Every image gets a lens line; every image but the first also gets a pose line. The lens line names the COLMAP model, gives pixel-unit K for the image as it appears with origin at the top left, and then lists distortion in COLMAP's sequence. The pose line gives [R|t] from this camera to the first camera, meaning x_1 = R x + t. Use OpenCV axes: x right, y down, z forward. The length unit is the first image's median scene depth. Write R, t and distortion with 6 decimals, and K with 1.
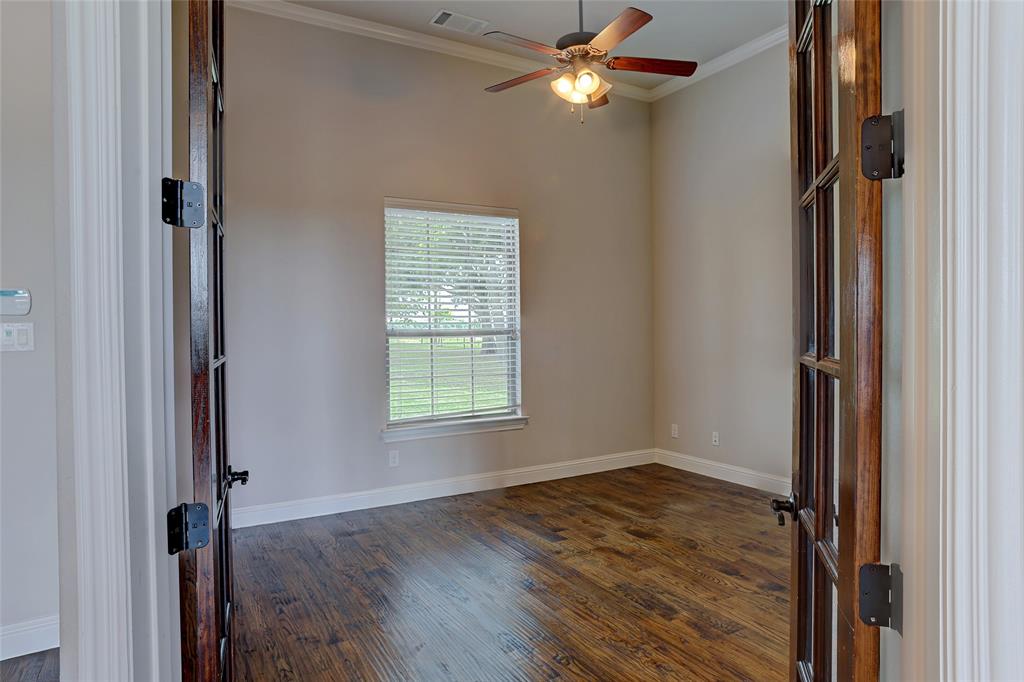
lens RADIAL K [[594.3, 0, 512.0], [0, 594.3, 341.0], [0, 0, 1]] dist [-0.073025, 0.000235]
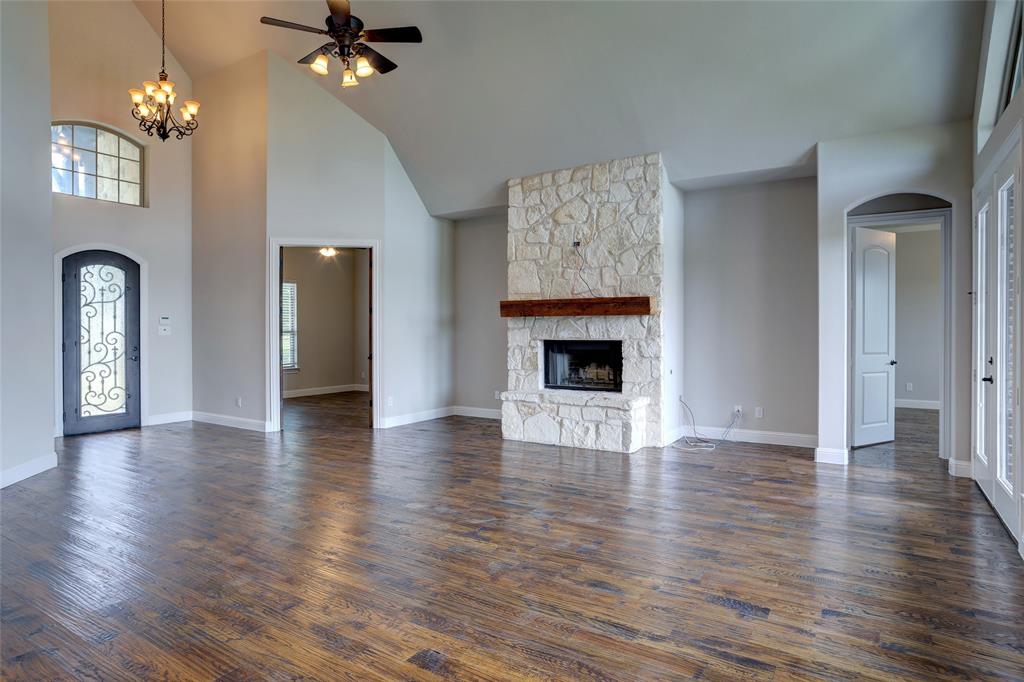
lens RADIAL K [[578.5, 0, 512.0], [0, 578.5, 341.0], [0, 0, 1]] dist [-0.042247, 0.000207]
pose [[0.885775, 0.005989, 0.464076, -0.286835], [-0.002605, 0.999965, -0.007933, 0.036706], [-0.464108, 0.005818, 0.885760, -1.408912]]
